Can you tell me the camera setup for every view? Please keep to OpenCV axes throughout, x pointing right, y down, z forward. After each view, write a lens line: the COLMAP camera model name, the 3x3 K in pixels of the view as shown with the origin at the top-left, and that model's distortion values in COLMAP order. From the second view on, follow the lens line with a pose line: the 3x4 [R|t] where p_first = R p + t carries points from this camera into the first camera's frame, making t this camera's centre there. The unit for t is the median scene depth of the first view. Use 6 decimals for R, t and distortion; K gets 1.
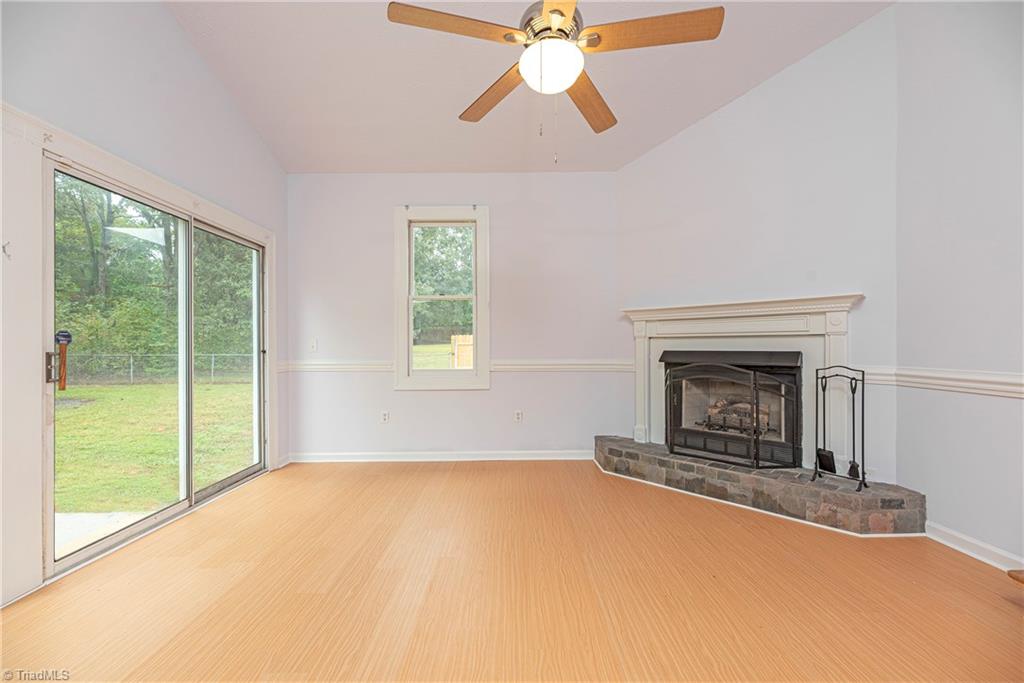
lens RADIAL K [[406.3, 0, 514.8], [0, 406.3, 345.4], [0, 0, 1]] dist [-0.000341, -0.000016]
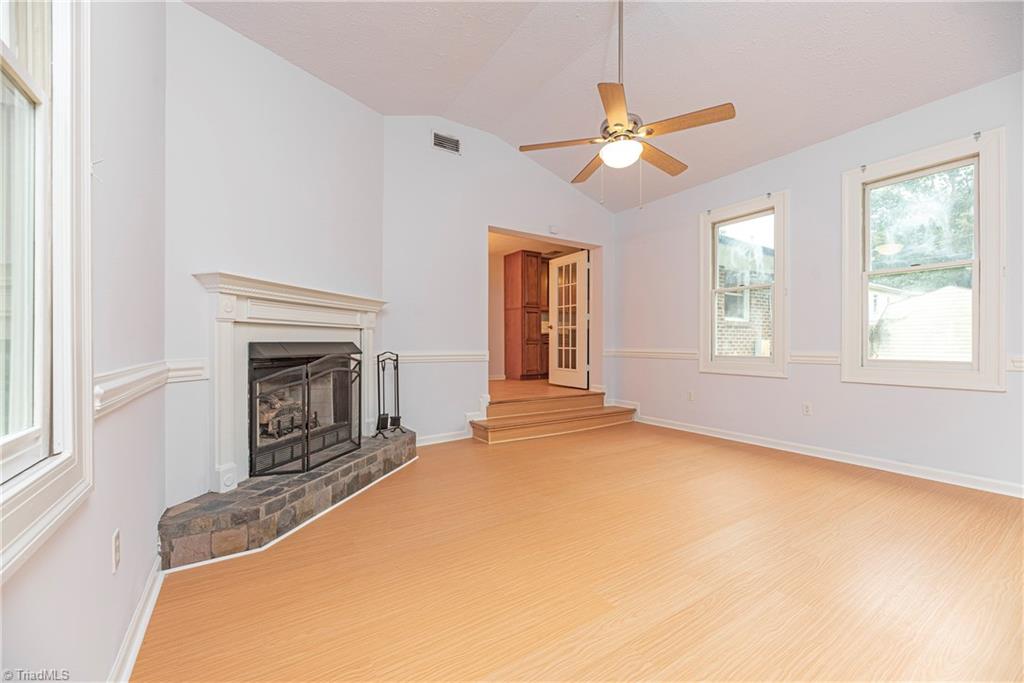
lens RADIAL K [[417.0, 0, 514.5], [0, 417.0, 342.3], [0, 0, 1]] dist [0.000010, 0.000075]
pose [[-0.532944, 0.001152, 0.846150, -0.551012], [-0.001198, 0.999997, -0.002116, 0.016656], [-0.846149, -0.002142, -0.532941, 1.164365]]
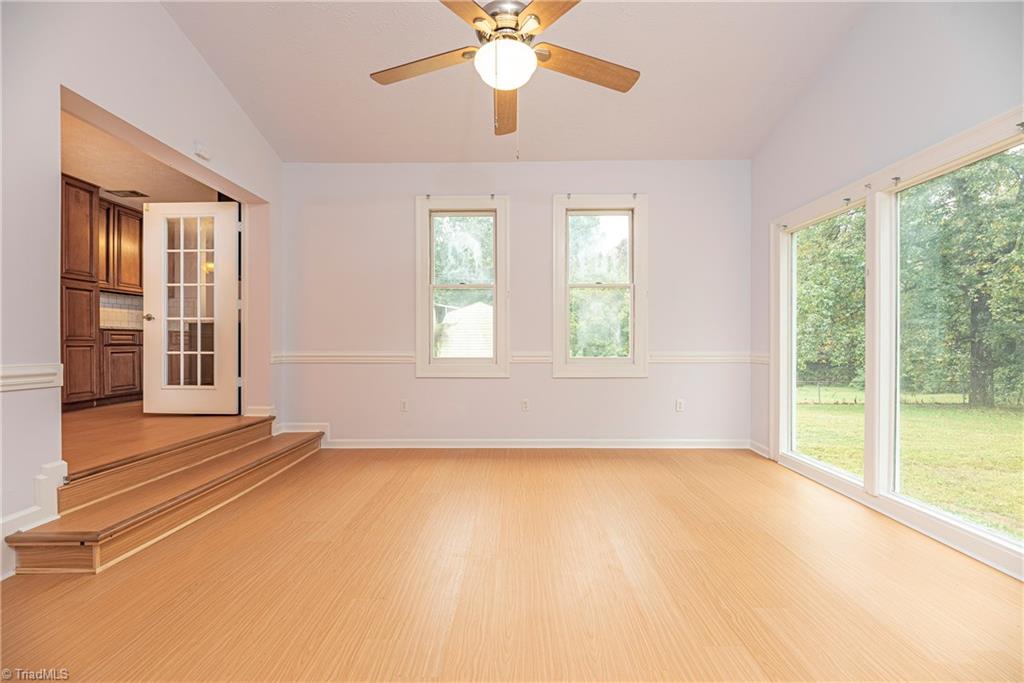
lens RADIAL K [[417.0, 0, 514.5], [0, 417.0, 342.3], [0, 0, 1]] dist [0.000010, 0.000075]
pose [[-0.999813, 0.001323, 0.019288, 0.025365], [0.001290, 0.999998, -0.001762, 0.012502], [-0.019290, -0.001737, -0.999812, 1.103616]]
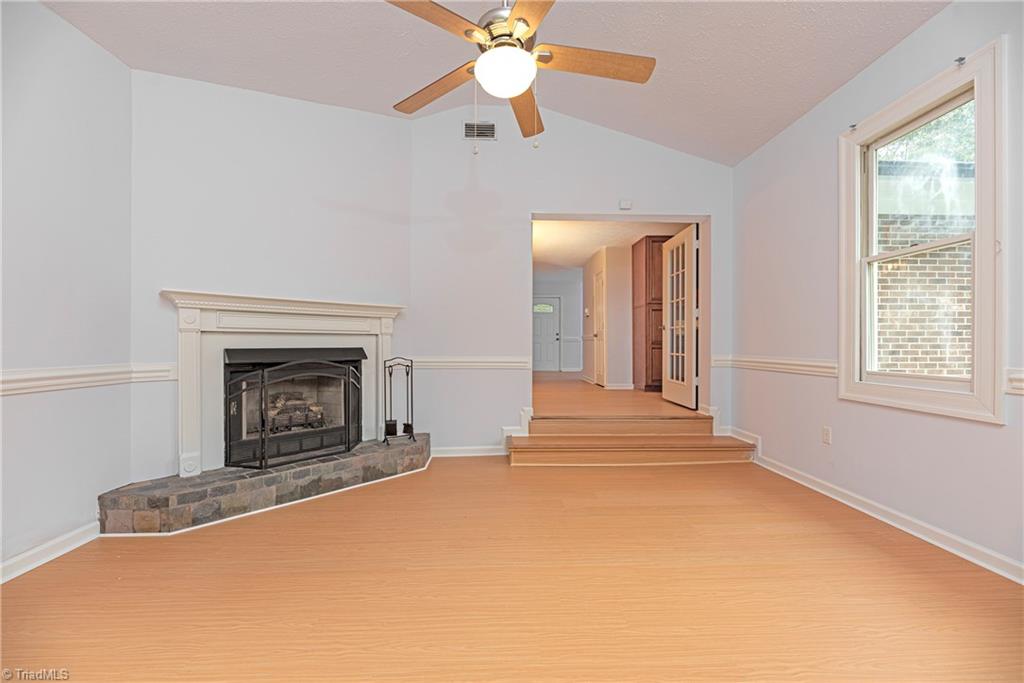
lens RADIAL K [[413.4, 0, 506.4], [0, 413.4, 342.6], [0, 0, 1]] dist [-0.000870, -0.000189]
pose [[-0.011466, 0.005091, 0.999921, -0.519940], [-0.001621, 0.999986, -0.005110, 0.005144], [-0.999933, -0.001680, -0.011458, 0.536905]]
